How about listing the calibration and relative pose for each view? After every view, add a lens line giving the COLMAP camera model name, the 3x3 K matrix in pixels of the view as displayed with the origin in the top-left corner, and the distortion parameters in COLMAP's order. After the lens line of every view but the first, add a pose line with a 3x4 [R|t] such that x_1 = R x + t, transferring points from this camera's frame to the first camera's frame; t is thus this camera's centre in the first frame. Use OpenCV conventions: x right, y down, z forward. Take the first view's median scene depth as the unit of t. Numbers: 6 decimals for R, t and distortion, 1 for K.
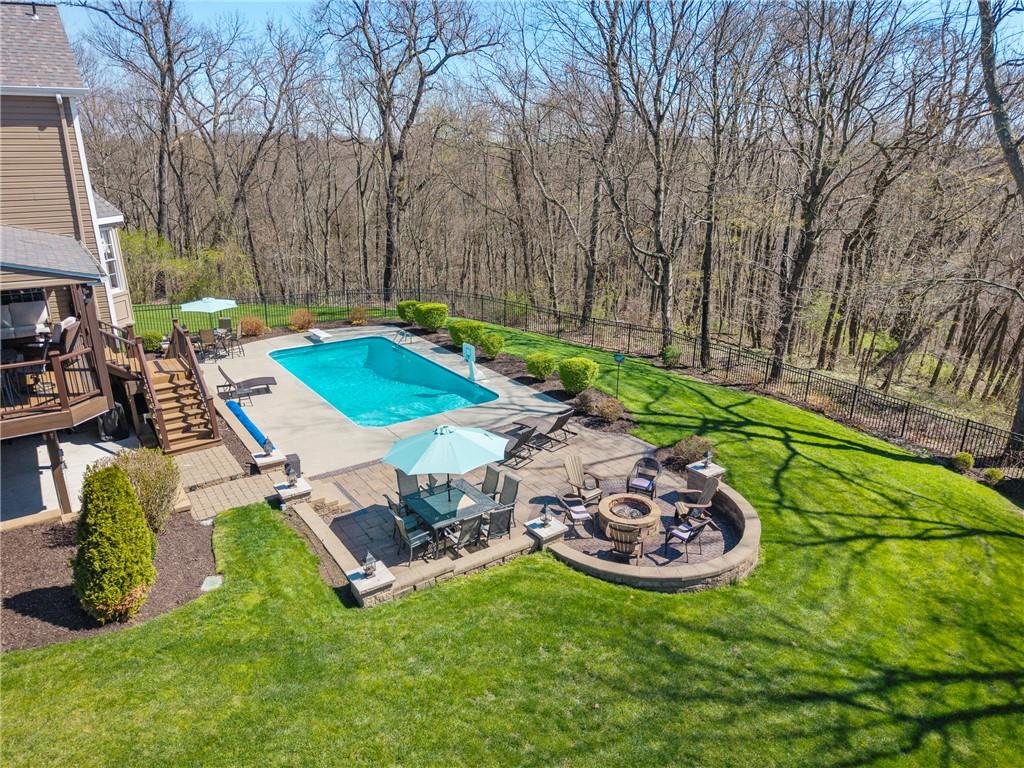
lens RADIAL K [[676.4, 0, 512.0], [0, 676.4, 384.0], [0, 0, 1]] dist [0.054375, -0.089272]
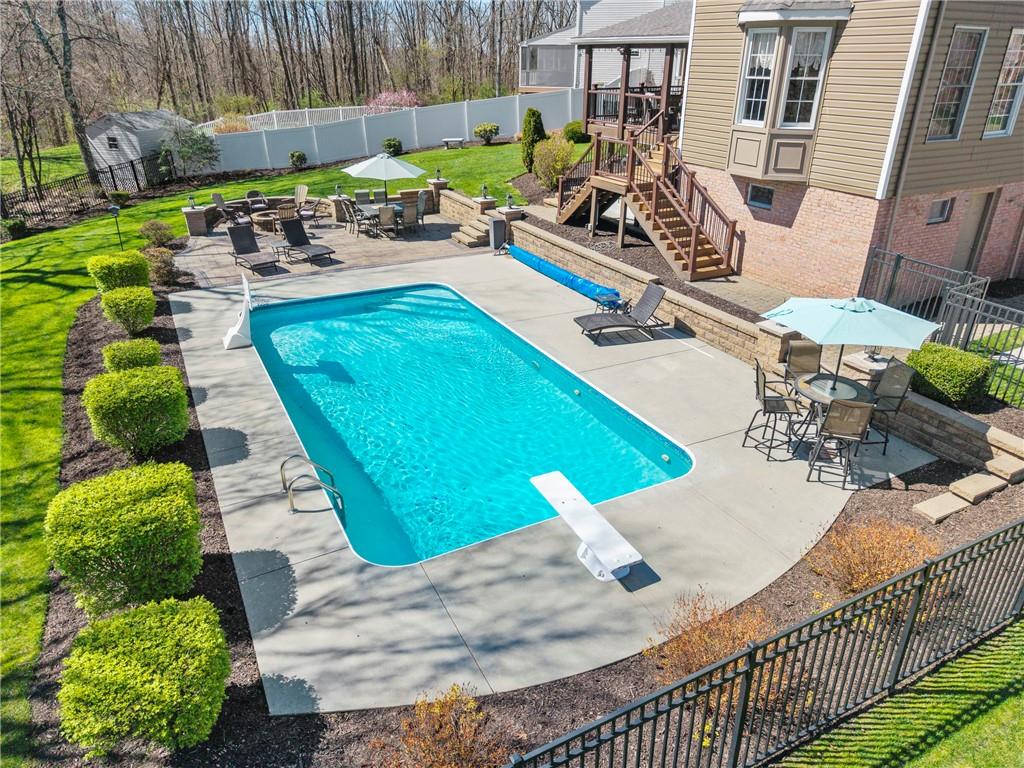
lens RADIAL K [[676.4, 0, 512.0], [0, 676.4, 384.0], [0, 0, 1]] dist [0.054375, -0.089272]
pose [[-0.993520, -0.055967, 0.098919, -0.369825], [0.030609, 0.706432, 0.707119, -0.415652], [-0.109455, 0.705565, -0.700141, 1.530653]]
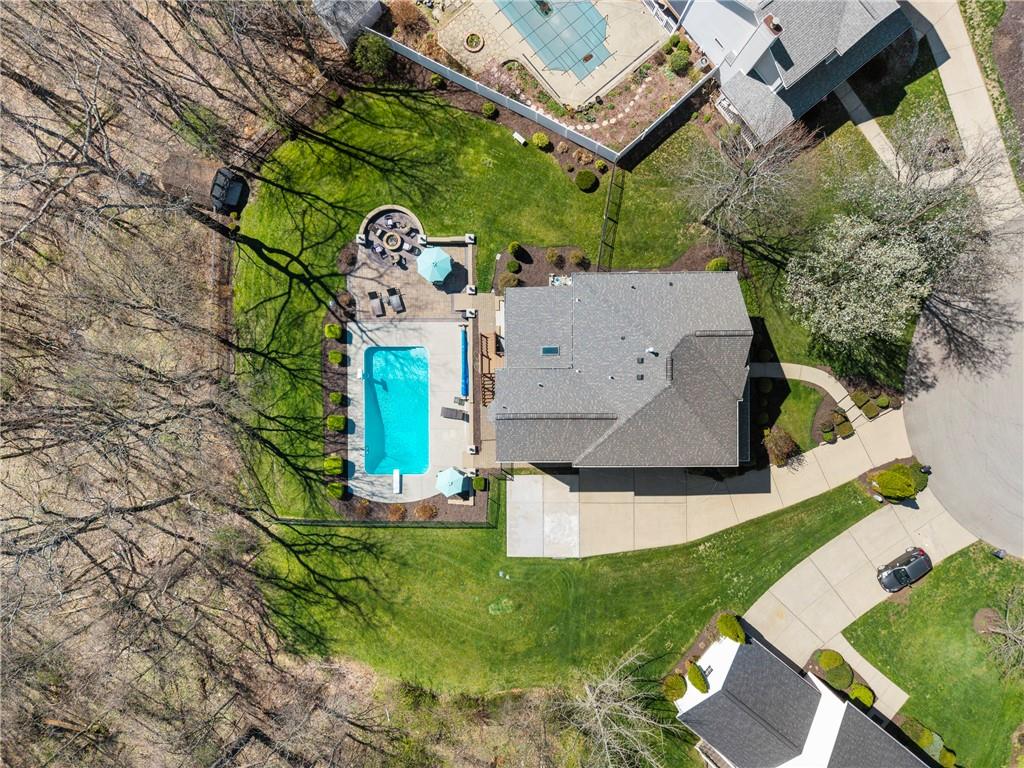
lens RADIAL K [[676.4, 0, 512.0], [0, 676.4, 384.0], [0, 0, 1]] dist [0.054375, -0.089272]
pose [[-0.826416, -0.562699, -0.020180, -0.466317], [0.168361, -0.281148, 0.944781, -2.179545], [-0.537301, 0.777384, 0.327081, 0.053281]]
